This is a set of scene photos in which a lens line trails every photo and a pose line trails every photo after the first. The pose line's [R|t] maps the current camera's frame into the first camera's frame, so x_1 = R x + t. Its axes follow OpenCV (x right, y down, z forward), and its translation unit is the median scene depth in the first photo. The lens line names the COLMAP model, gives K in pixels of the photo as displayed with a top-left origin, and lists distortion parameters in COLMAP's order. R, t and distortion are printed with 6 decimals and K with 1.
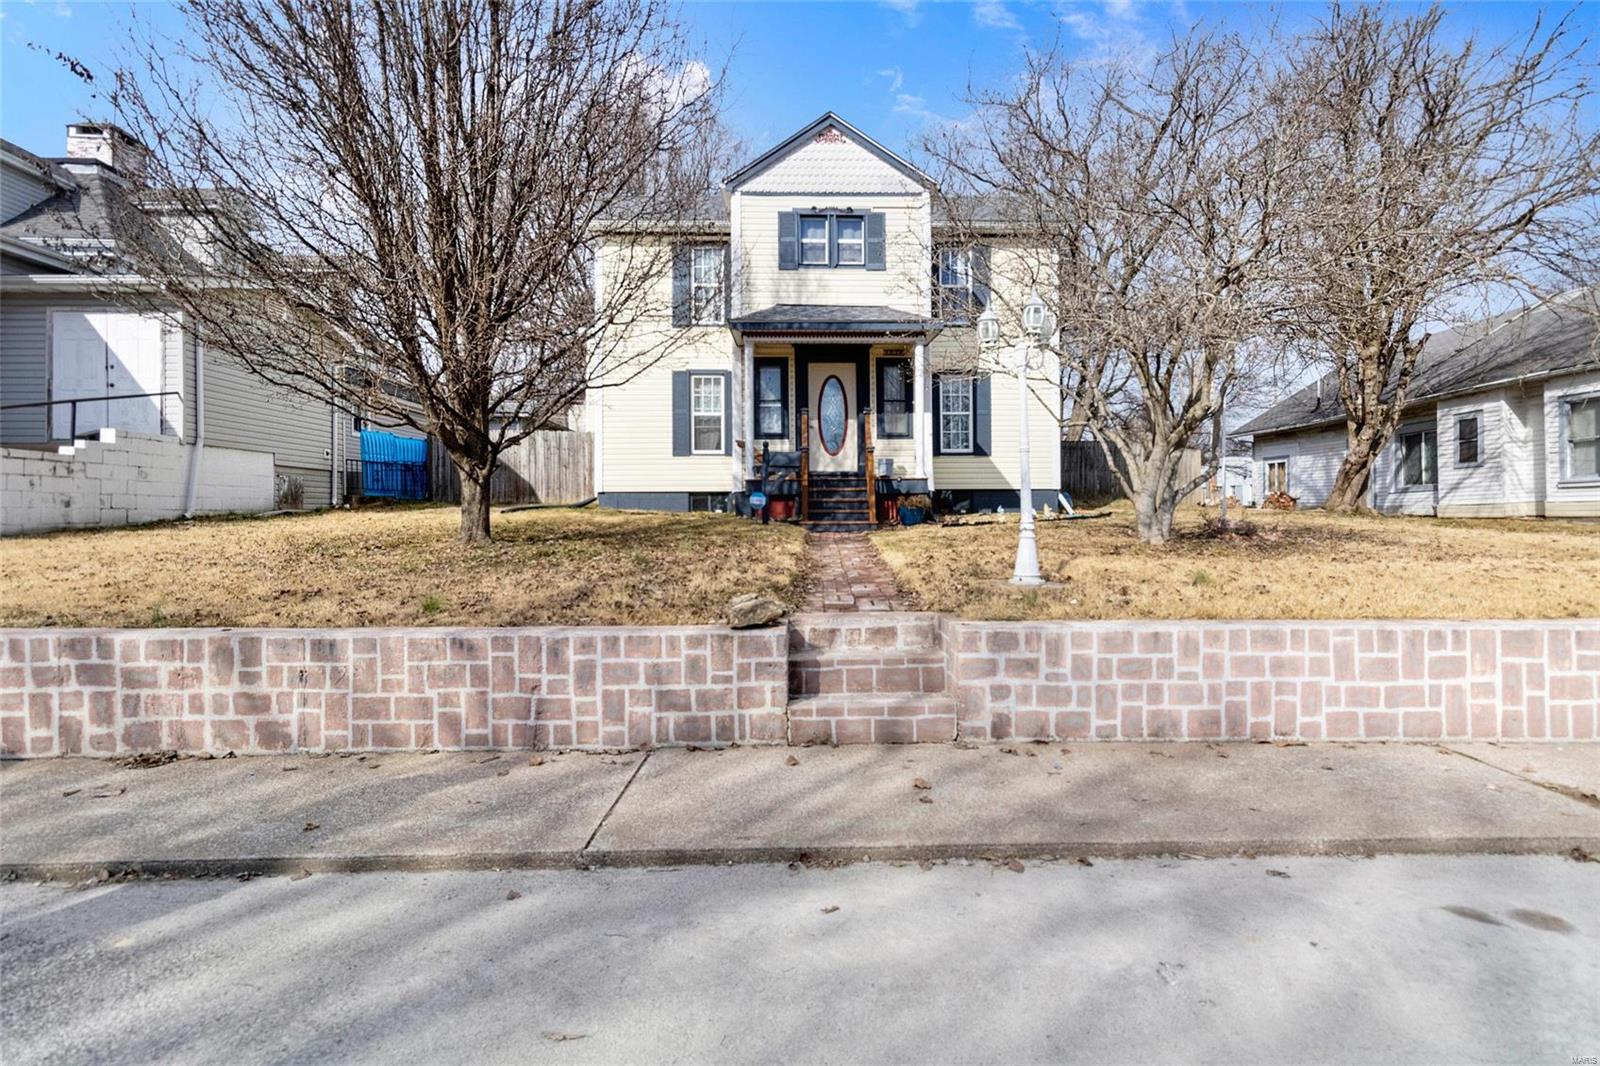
lens RADIAL K [[725.7, 0, 799.5], [0, 725.7, 523.8], [0, 0, 1]] dist [-0.004963, -0.000268]
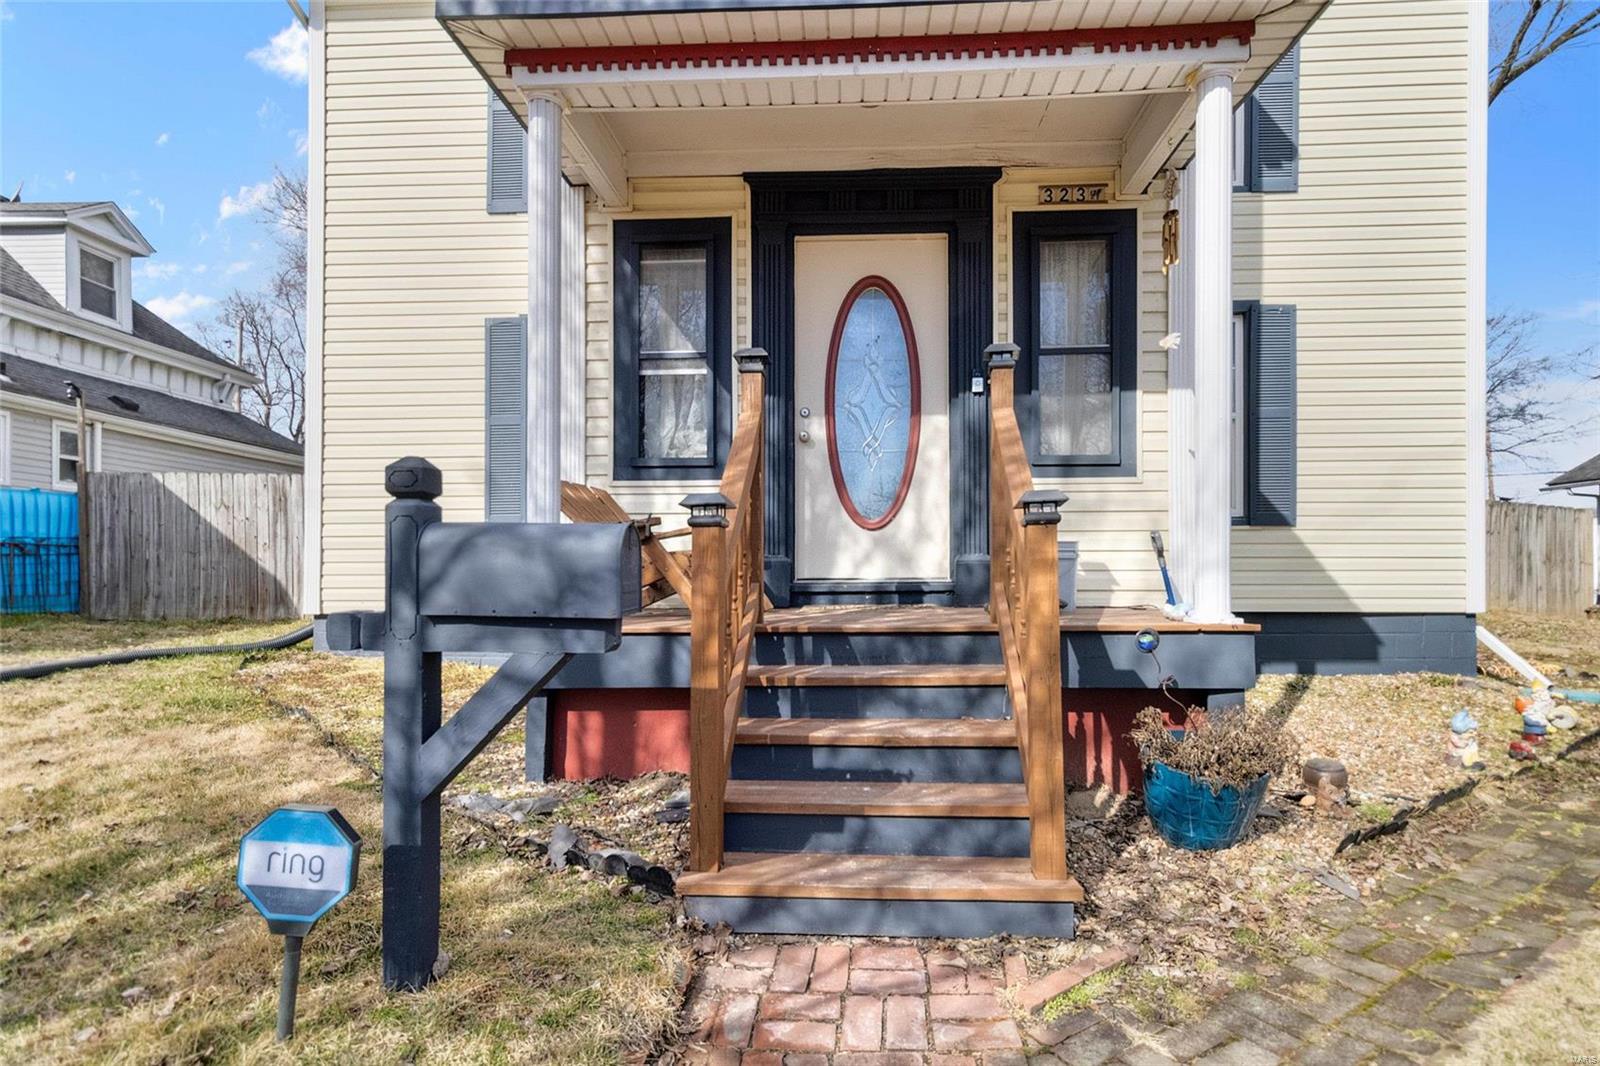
lens RADIAL K [[775.8, 0, 801.3], [0, 775.8, 579.4], [0, 0, 1]] dist [0.001435, 0.000162]
pose [[0.997737, 0.001936, -0.067214, 0.037651], [-0.002632, 0.999944, -0.010272, -0.069721], [0.067191, 0.010425, 0.997686, 0.665044]]
